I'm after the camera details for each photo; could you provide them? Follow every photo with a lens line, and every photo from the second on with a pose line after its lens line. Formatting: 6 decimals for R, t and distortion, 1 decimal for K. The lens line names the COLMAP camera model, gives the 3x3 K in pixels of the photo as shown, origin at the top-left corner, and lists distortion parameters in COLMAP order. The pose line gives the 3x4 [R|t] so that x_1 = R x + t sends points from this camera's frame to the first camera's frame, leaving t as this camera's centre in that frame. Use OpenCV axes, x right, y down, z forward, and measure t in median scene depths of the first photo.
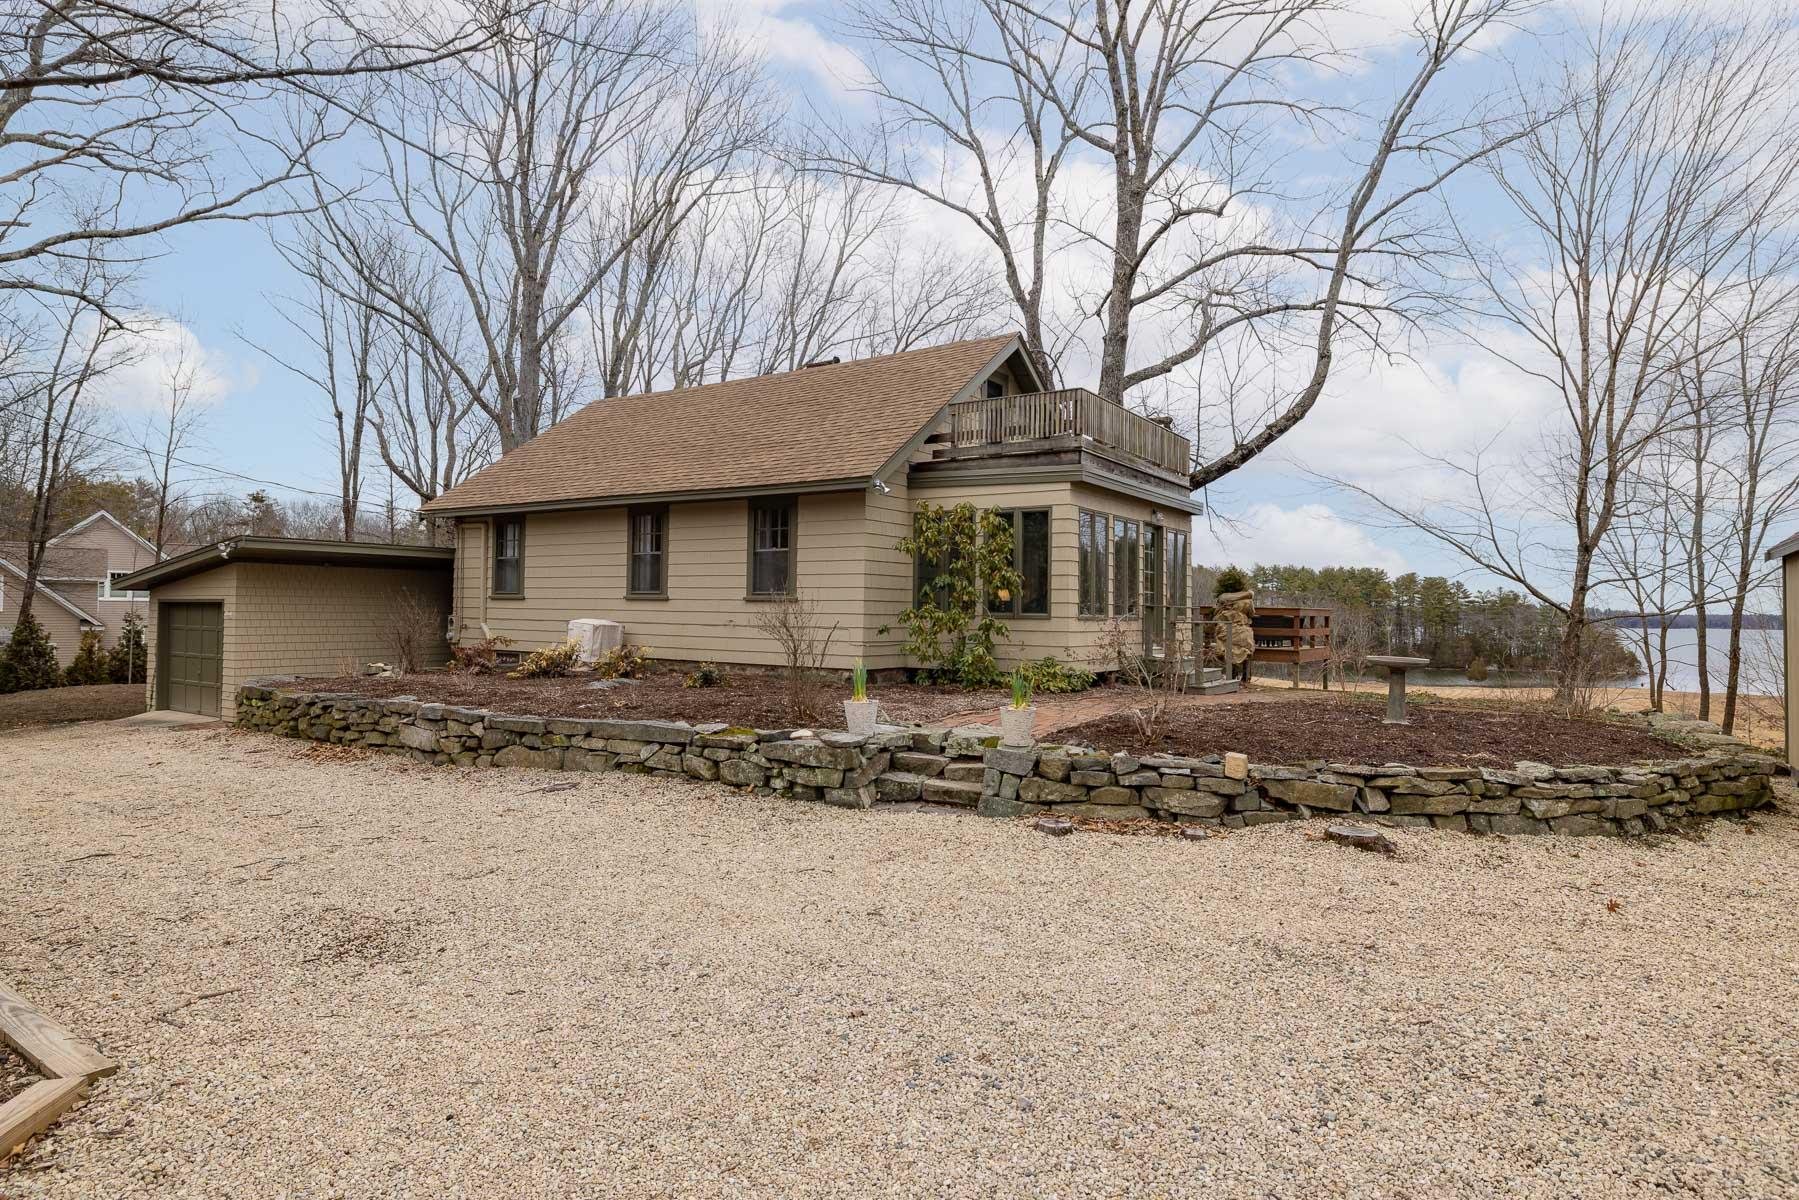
lens RADIAL K [[1005.9, 0, 901.7], [0, 1005.9, 590.6], [0, 0, 1]] dist [-0.000393, 0.000724]
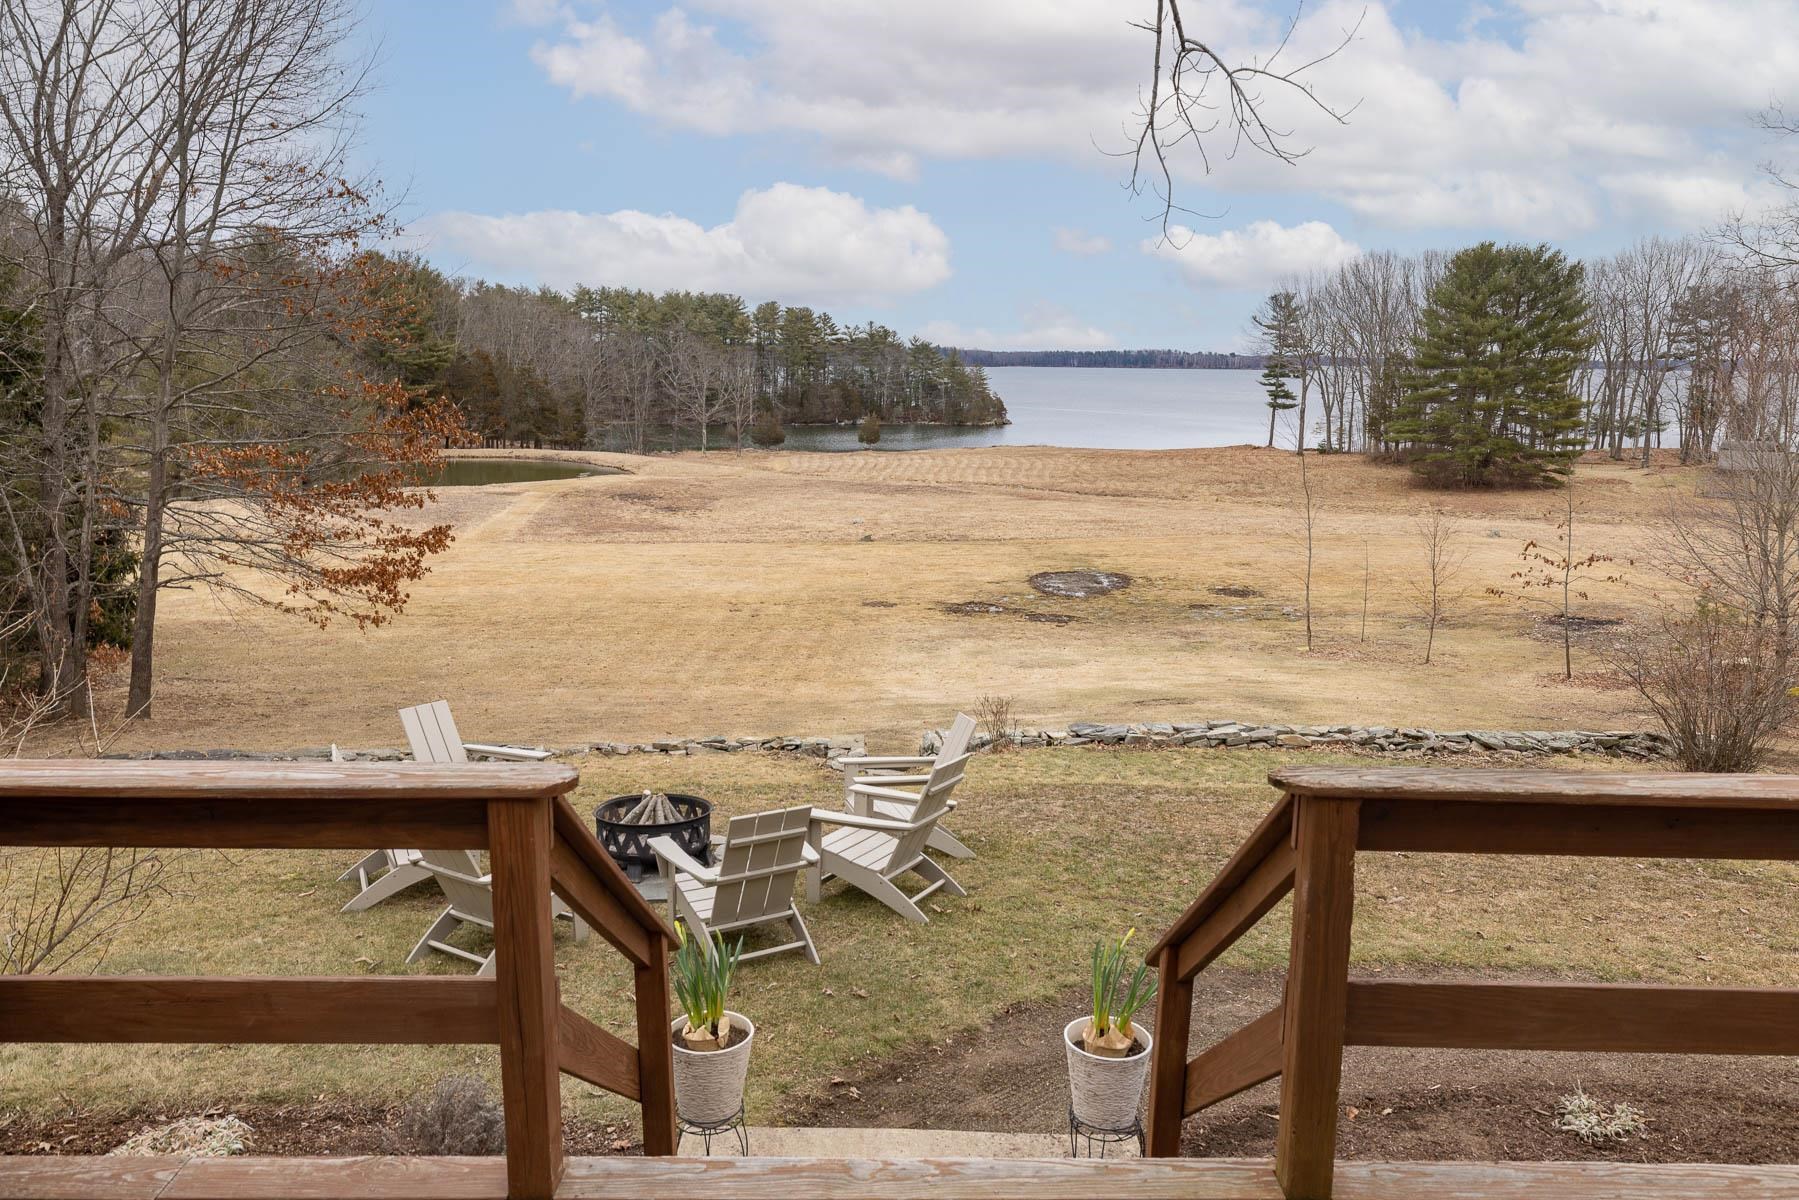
lens RADIAL K [[1312.0, 0, 906.0], [0, 1312.0, 599.6], [0, 0, 1]] dist [-0.001349, 0.000158]
pose [[0.829722, -0.104932, 0.548225, 0.181953], [-0.011882, 0.978628, 0.205295, -0.026332], [-0.558051, -0.176852, 0.810742, 1.521257]]
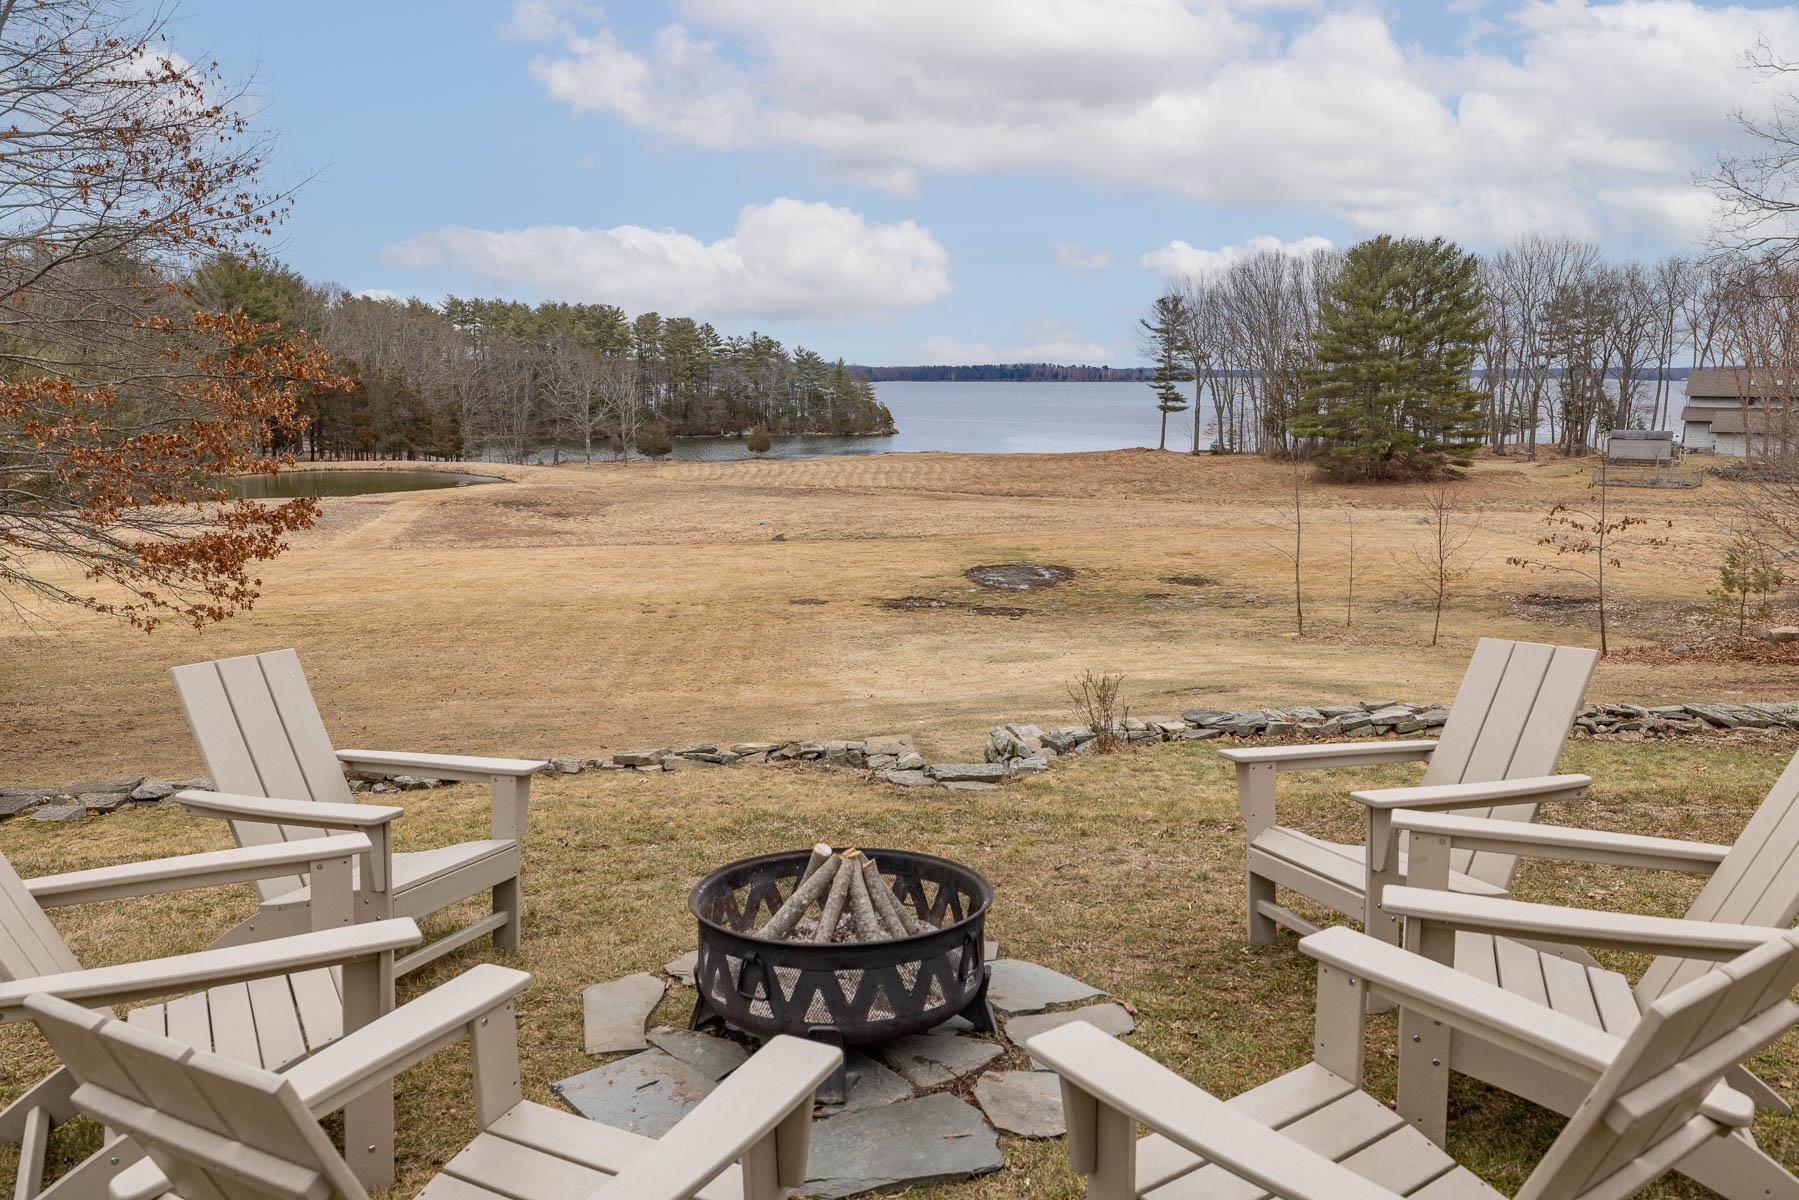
lens RADIAL K [[1307.0, 0, 899.1], [0, 1307.0, 592.1], [0, 0, 1]] dist [-0.000764, -0.006460]
pose [[0.778404, -0.114912, 0.617156, 0.262771], [-0.004245, 0.982118, 0.188220, 0.079228], [-0.627749, -0.149131, 0.763997, 1.831053]]
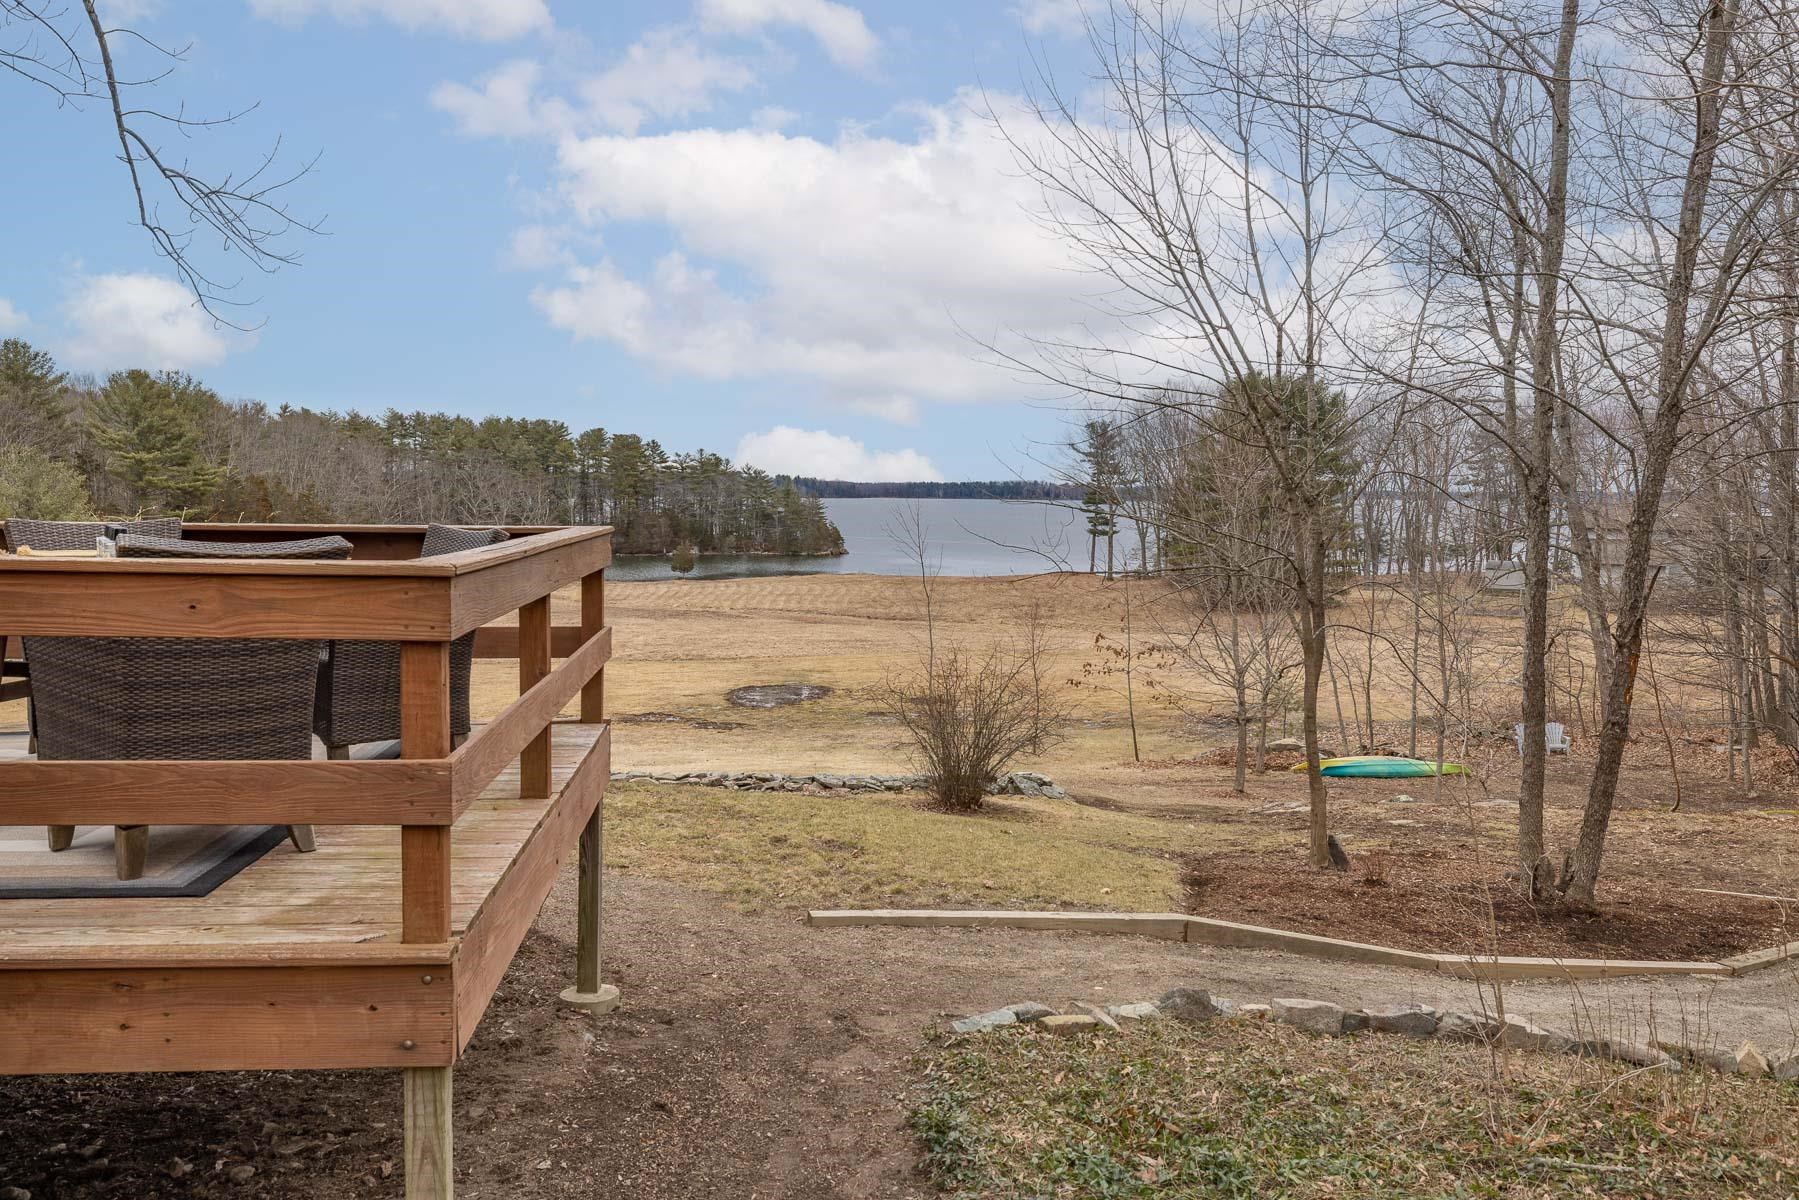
lens RADIAL K [[1381.4, 0, 906.3], [0, 1381.4, 603.2], [0, 0, 1]] dist [-0.002095, -0.001325]
pose [[0.770024, -0.055675, 0.635581, 0.428511], [-0.015133, 0.994311, 0.105433, 0.006181], [-0.637836, -0.090804, 0.764801, 1.079556]]
